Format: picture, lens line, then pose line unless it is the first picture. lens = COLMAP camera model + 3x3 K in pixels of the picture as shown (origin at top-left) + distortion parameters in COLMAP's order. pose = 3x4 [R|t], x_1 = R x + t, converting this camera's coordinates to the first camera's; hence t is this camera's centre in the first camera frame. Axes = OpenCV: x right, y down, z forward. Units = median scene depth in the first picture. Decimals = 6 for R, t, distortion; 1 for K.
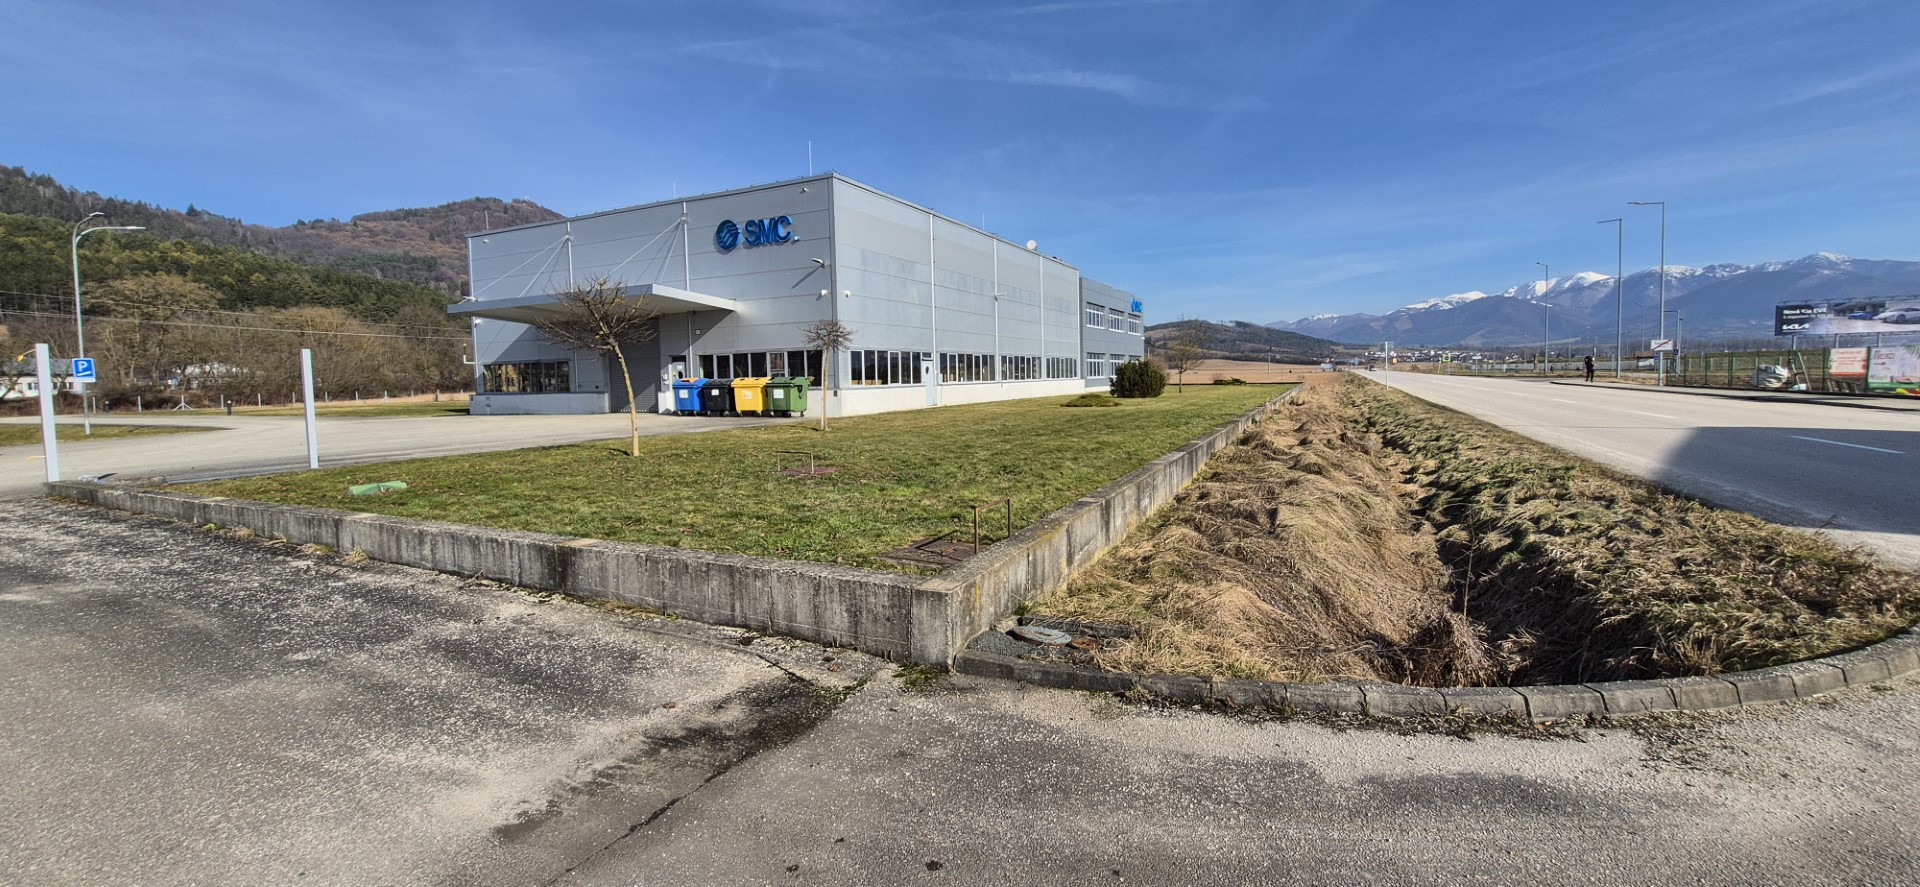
lens RADIAL K [[753.6, 0, 963.5], [0, 753.6, 420.2], [0, 0, 1]] dist [0.000966, -0.000721]
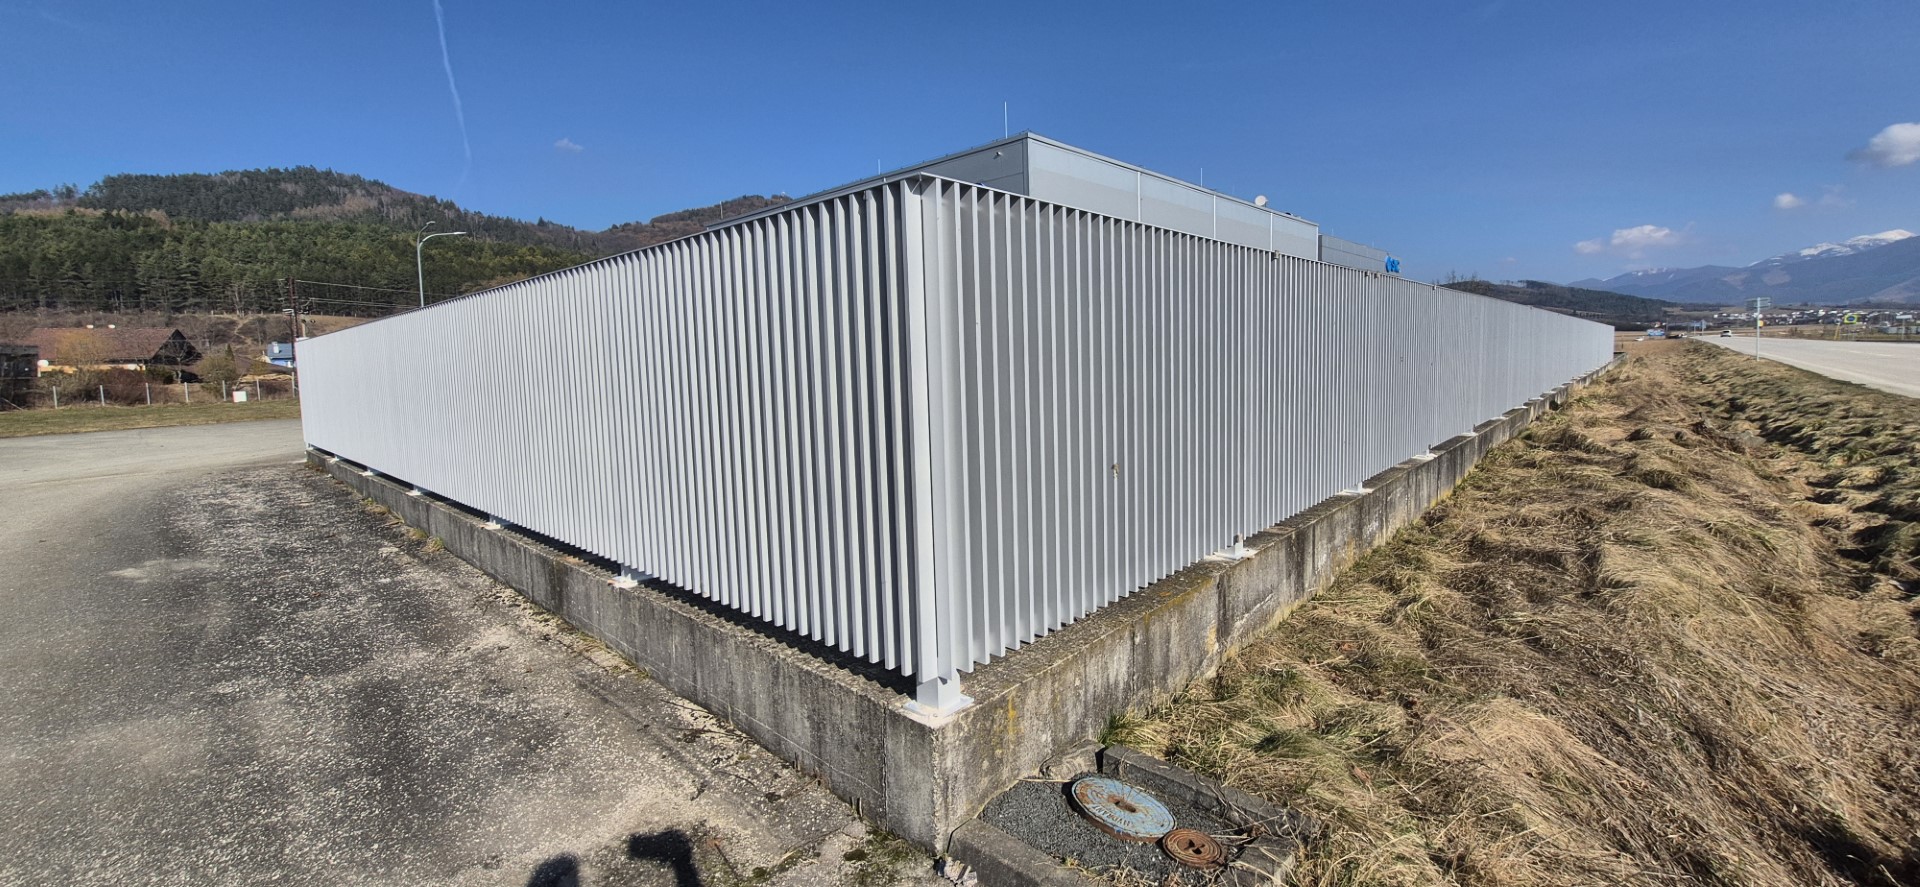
lens RADIAL K [[753.6, 0, 963.5], [0, 753.6, 420.2], [0, 0, 1]] dist [0.000966, -0.000721]
pose [[0.957827, 0.016222, -0.286886, 0.078033], [-0.006541, 0.999377, 0.034674, -0.011307], [0.287270, -0.031335, 0.957337, 0.228095]]
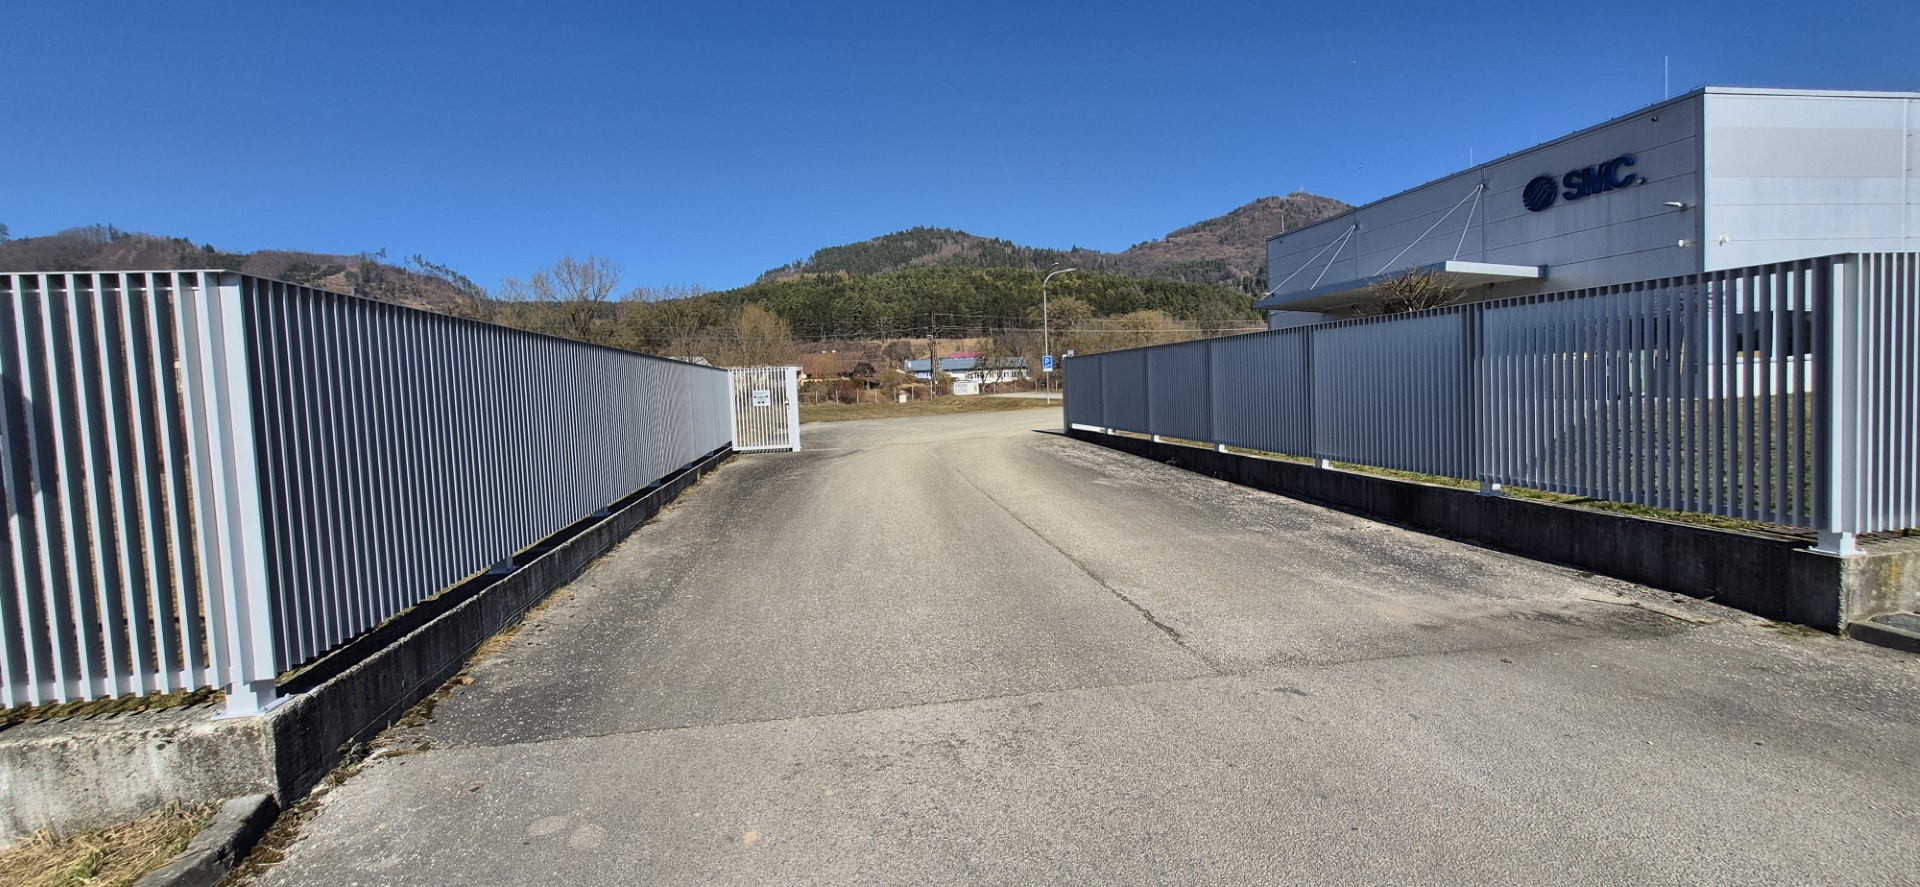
lens RADIAL K [[753.6, 0, 963.5], [0, 753.6, 420.2], [0, 0, 1]] dist [0.000966, -0.000721]
pose [[0.591564, 0.036124, -0.805449, 0.044230], [-0.017145, 0.999334, 0.032227, 0.014640], [0.806076, -0.005254, 0.591789, -0.273028]]
